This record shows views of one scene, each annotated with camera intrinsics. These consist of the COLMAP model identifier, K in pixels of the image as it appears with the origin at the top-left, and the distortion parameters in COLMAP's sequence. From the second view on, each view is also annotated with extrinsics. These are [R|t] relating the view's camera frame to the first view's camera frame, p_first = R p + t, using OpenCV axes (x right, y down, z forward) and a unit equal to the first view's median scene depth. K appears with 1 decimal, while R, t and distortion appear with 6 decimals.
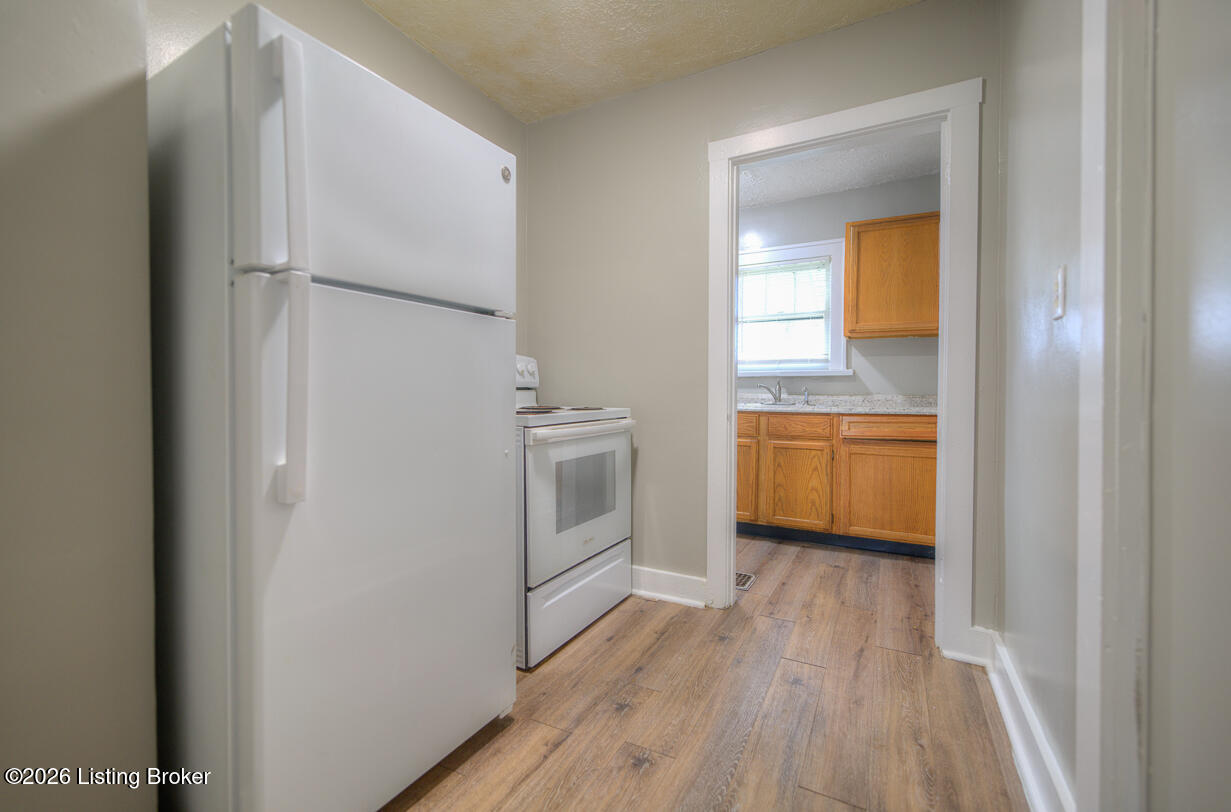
lens RADIAL K [[515.5, 0, 615.6], [0, 515.5, 400.8], [0, 0, 1]] dist [-0.004149, -0.000194]
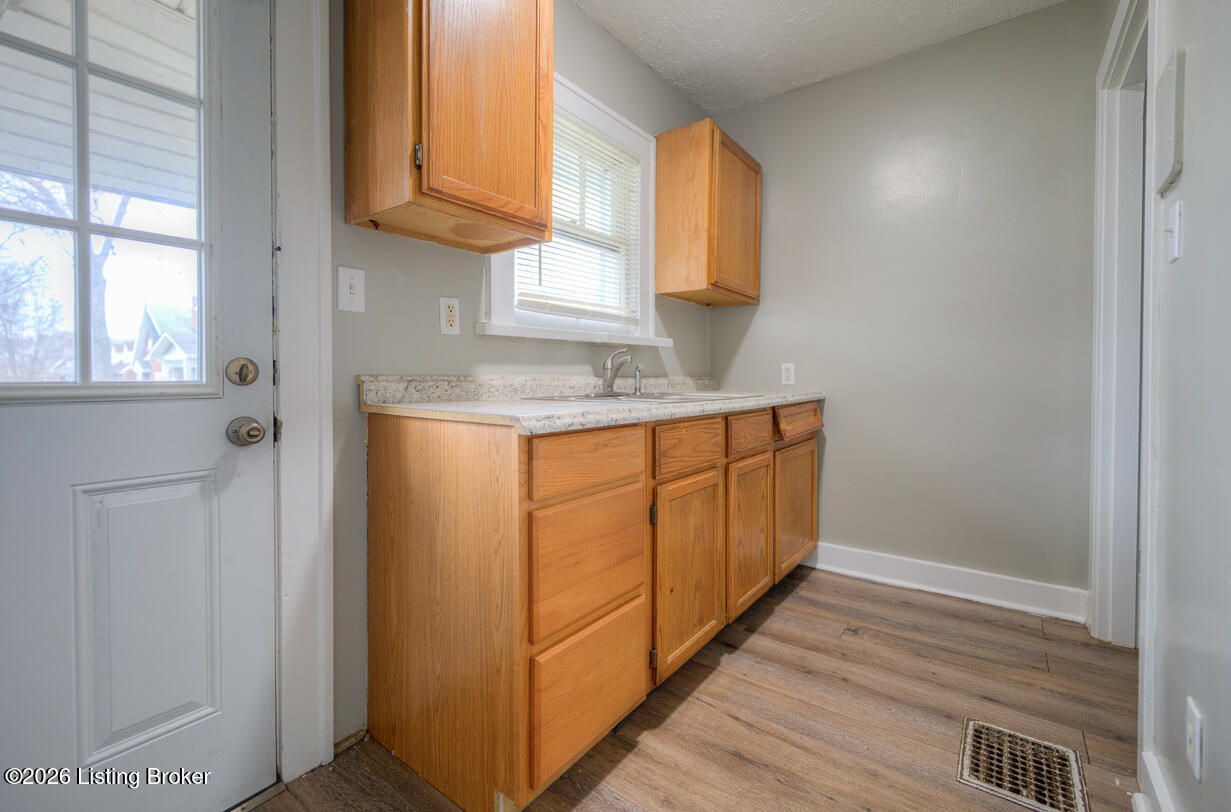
lens RADIAL K [[515.5, 0, 633.6], [0, 515.5, 384.0], [0, 0, 1]] dist [-0.004149, -0.000194]
pose [[0.125256, -0.023444, 0.991847, -0.244240], [0.011554, 0.999687, 0.022170, -0.018579], [-0.992057, 0.008682, 0.125487, 1.086524]]
